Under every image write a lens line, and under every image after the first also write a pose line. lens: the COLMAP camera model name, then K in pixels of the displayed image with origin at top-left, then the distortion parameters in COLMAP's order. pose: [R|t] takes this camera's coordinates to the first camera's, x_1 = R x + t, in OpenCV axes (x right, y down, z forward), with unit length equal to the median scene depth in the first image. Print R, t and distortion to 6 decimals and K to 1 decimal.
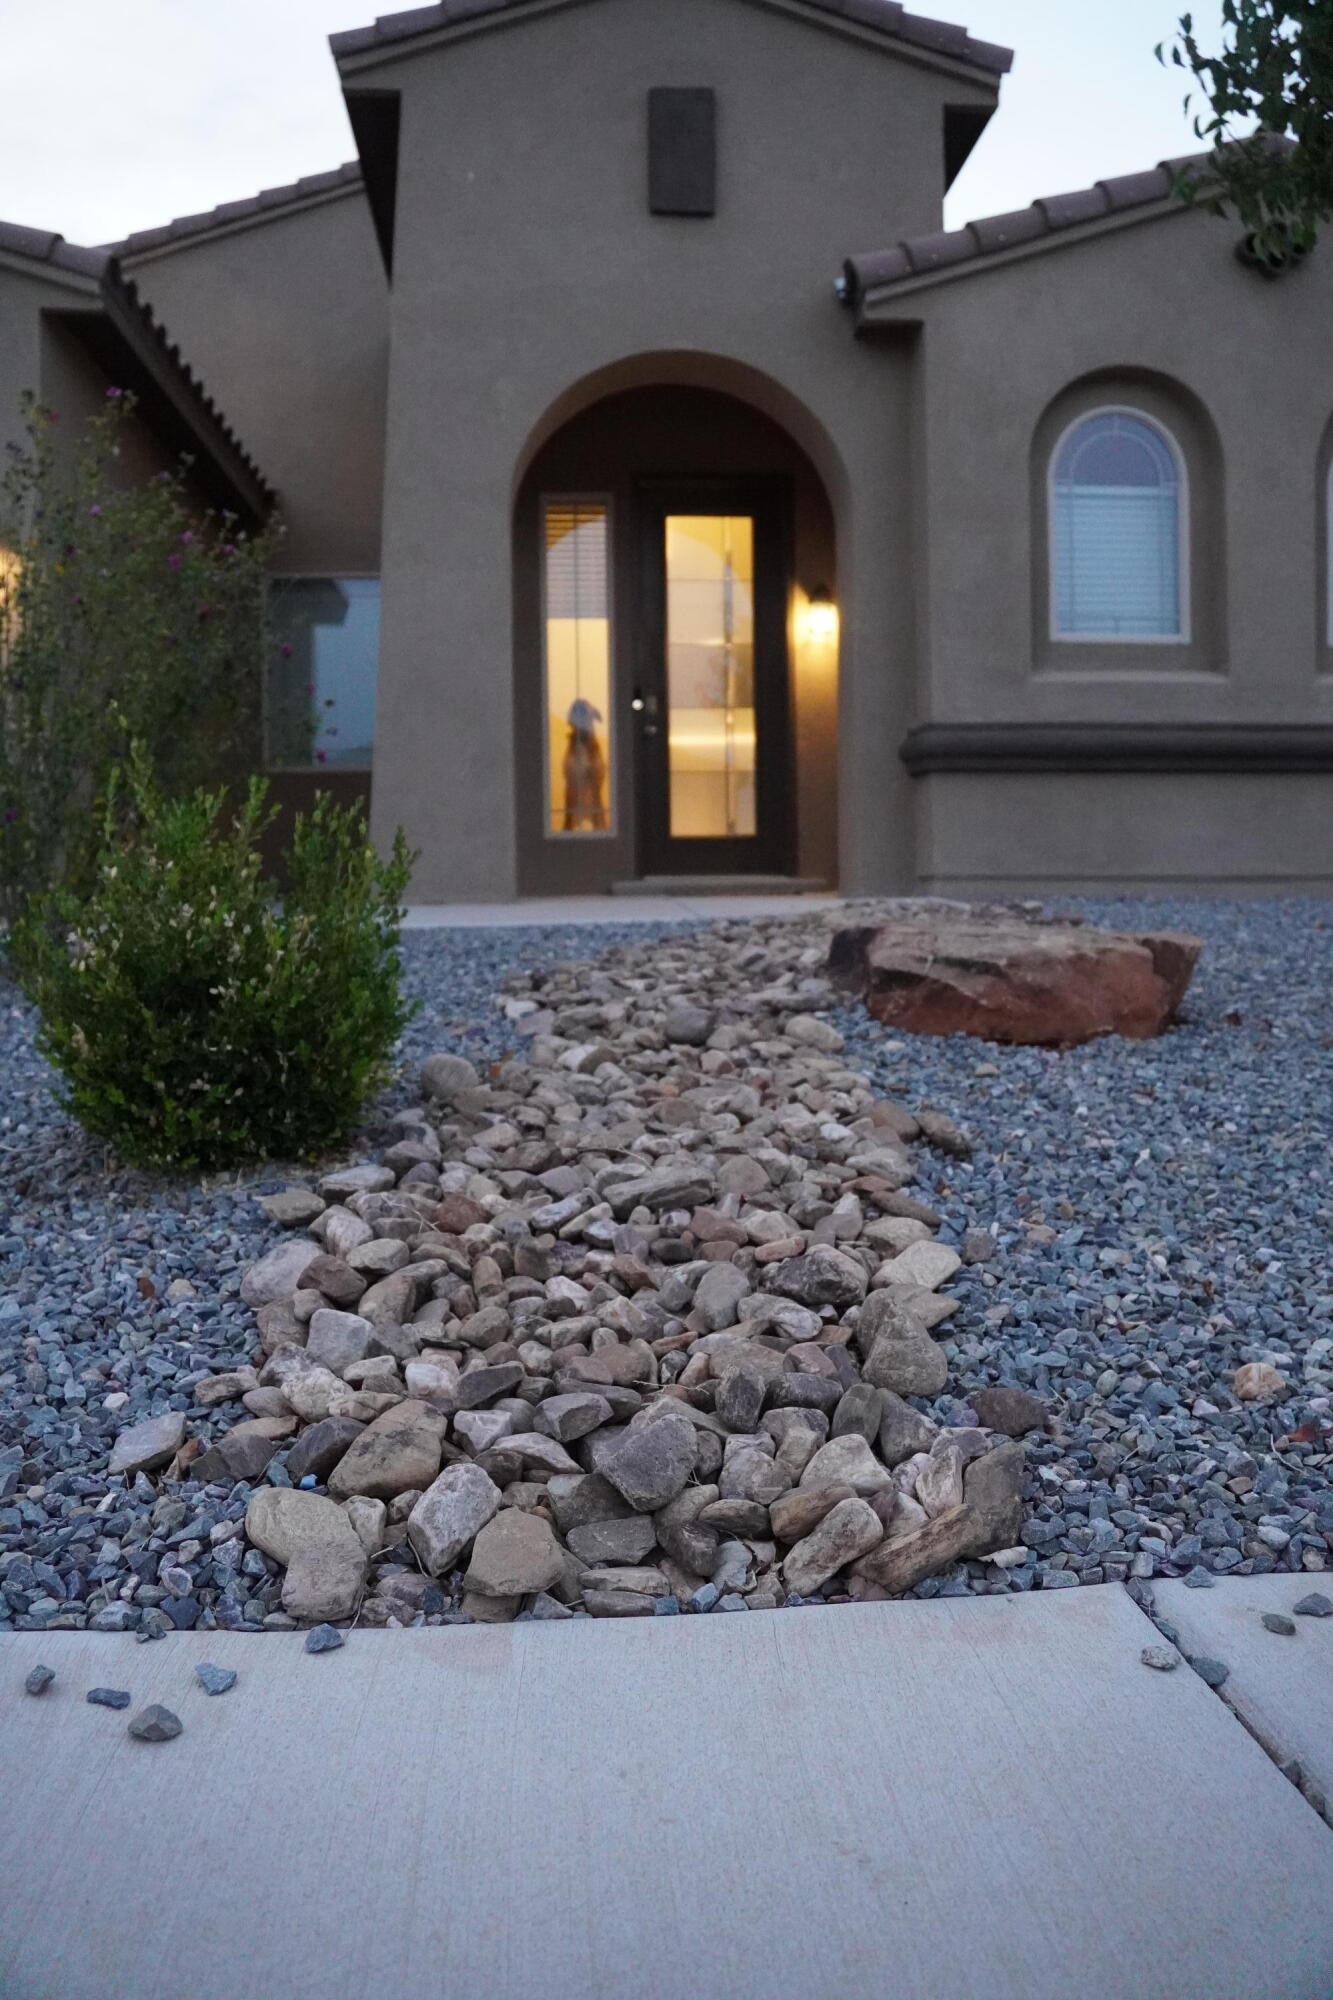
lens RADIAL K [[1484.0, 0, 666.5], [0, 1484.0, 1000.0], [0, 0, 1]] dist [-0.002446, -0.002179]
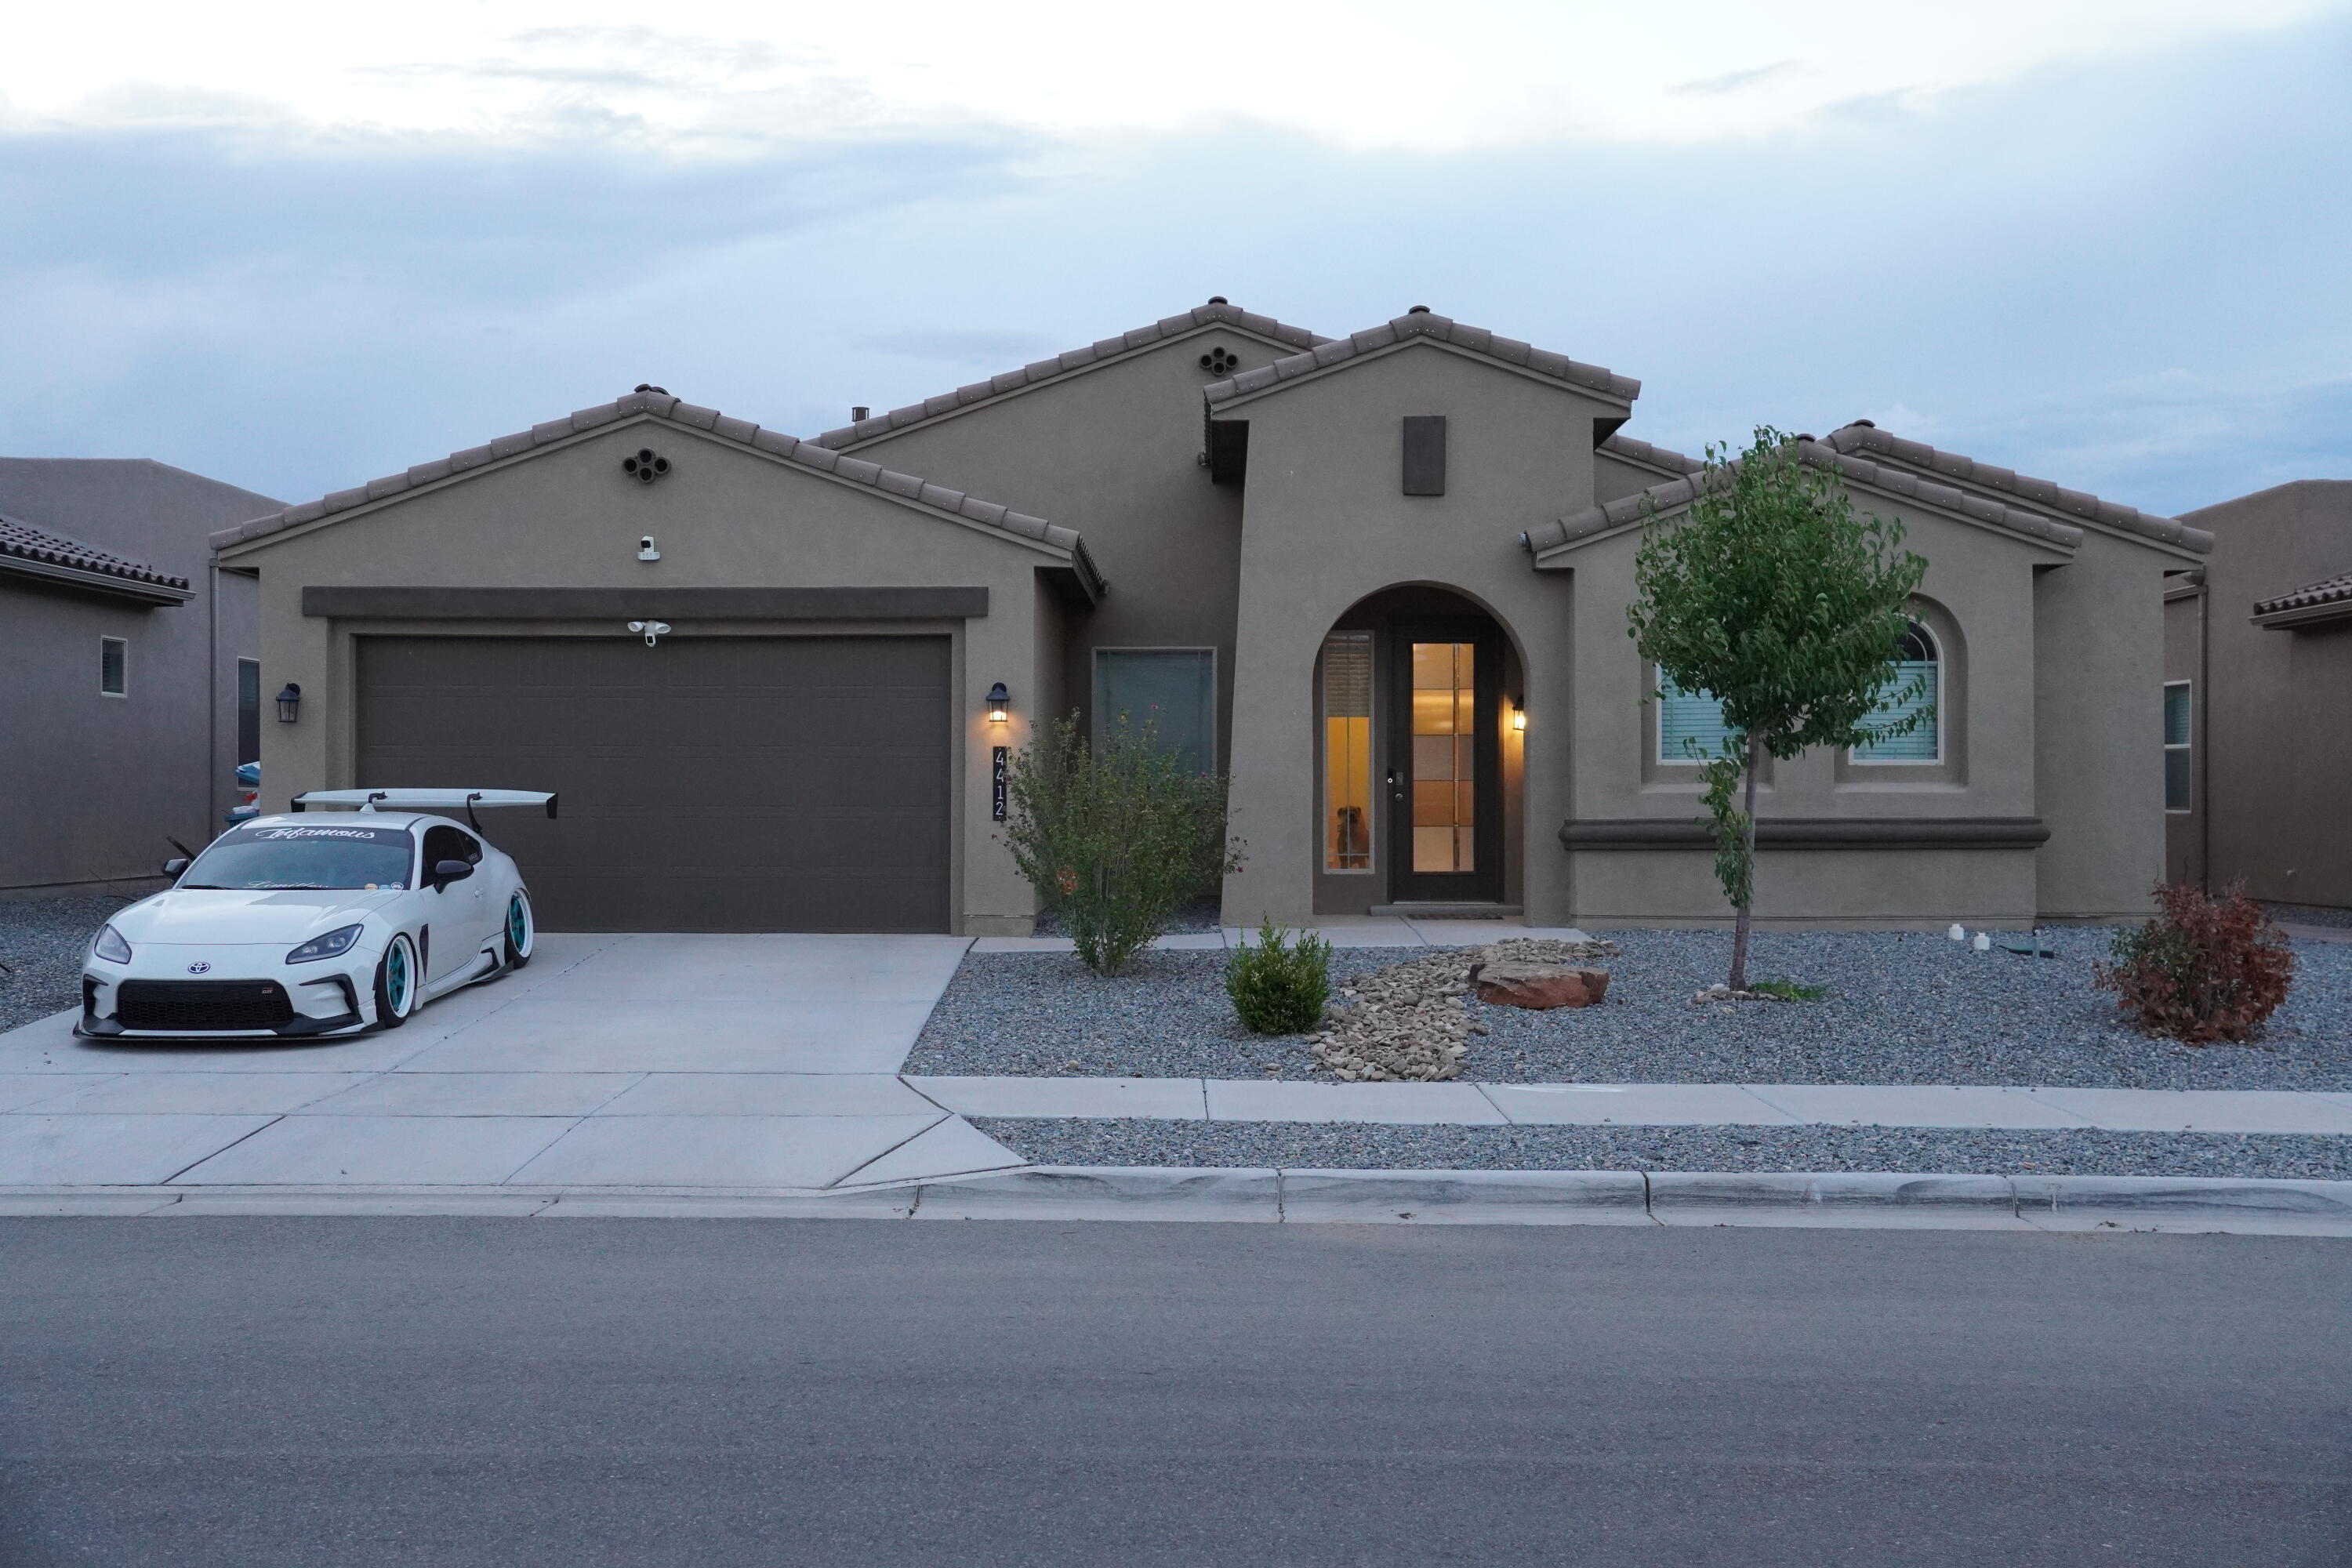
lens RADIAL K [[2524.7, 0, 1176.3], [0, 2524.7, 842.3], [0, 0, 1]] dist [0.112625, 0.001760]
pose [[0.995280, 0.012202, -0.096278, 0.012663], [-0.017548, 0.998339, -0.054881, -0.004553], [0.095449, 0.056311, 0.993840, -1.766056]]
